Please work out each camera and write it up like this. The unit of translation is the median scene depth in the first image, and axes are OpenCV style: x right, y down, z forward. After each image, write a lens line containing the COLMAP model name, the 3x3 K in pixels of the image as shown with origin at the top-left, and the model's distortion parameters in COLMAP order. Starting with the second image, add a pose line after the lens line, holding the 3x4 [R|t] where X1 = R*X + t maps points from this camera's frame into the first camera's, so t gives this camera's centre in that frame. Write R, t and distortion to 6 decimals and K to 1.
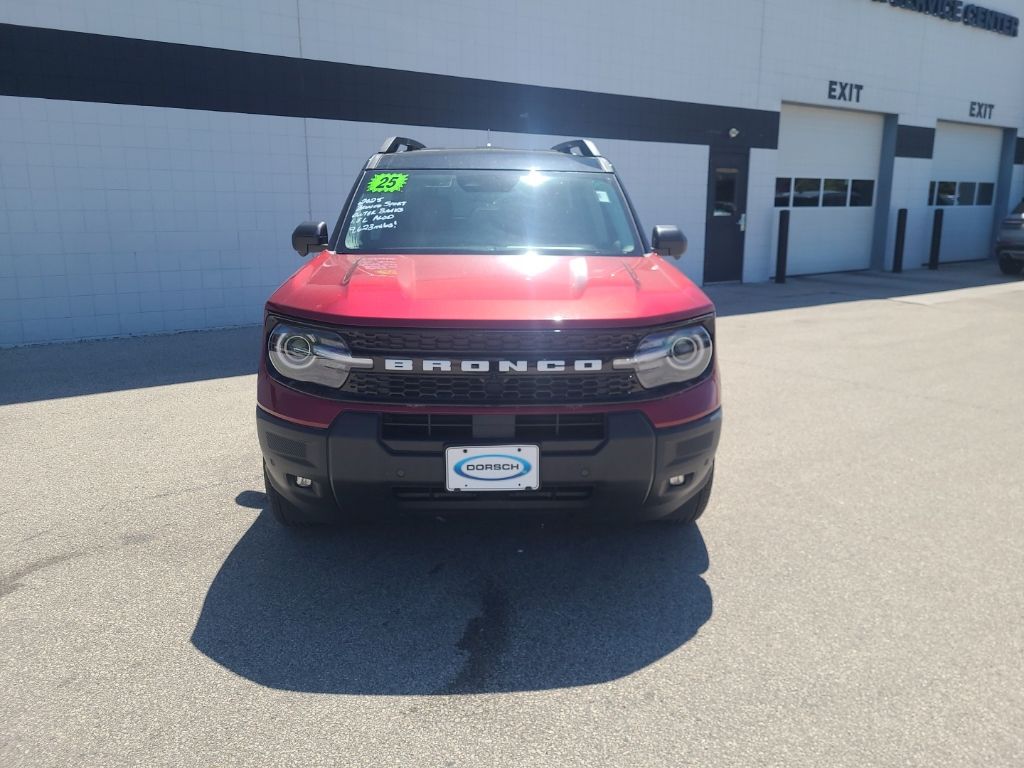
lens RADIAL K [[772.9, 0, 512.0], [0, 772.9, 384.0], [0, 0, 1]] dist [0.045928, -0.034117]
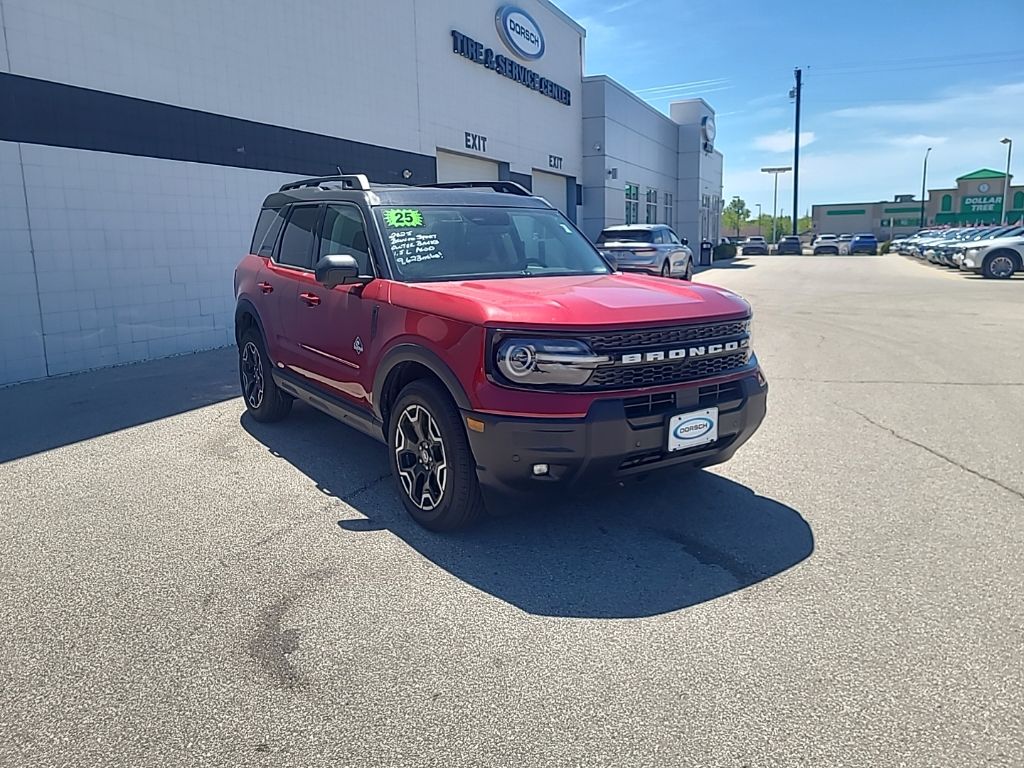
lens RADIAL K [[783.1, 0, 513.9], [0, 783.1, 387.0], [0, 0, 1]] dist [0.034479, -0.005769]
pose [[0.842765, -0.114470, 0.525970, -0.911124], [0.136989, 0.990565, -0.003915, 0.000096], [-0.520559, 0.075352, 0.850494, 0.005916]]
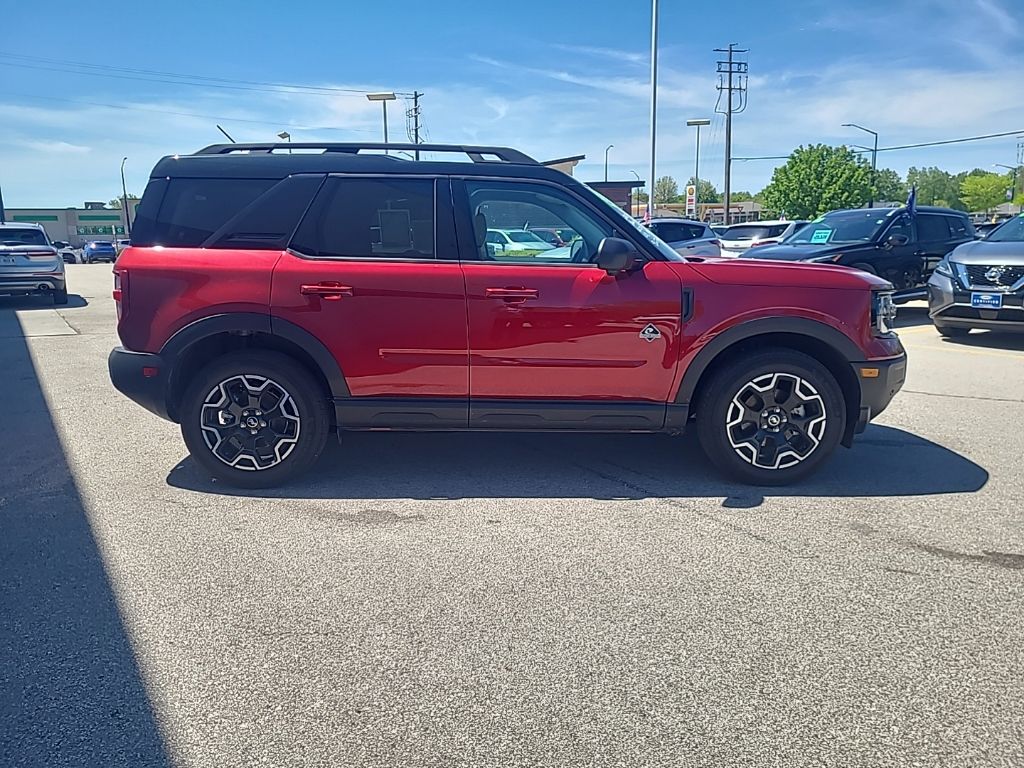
lens RADIAL K [[783.1, 0, 513.9], [0, 783.1, 387.0], [0, 0, 1]] dist [0.034479, -0.005769]
pose [[0.027383, -0.191965, 0.981020, -1.777279], [0.237681, 0.954493, 0.180140, -0.343557], [-0.970957, 0.228237, 0.071764, 1.578026]]
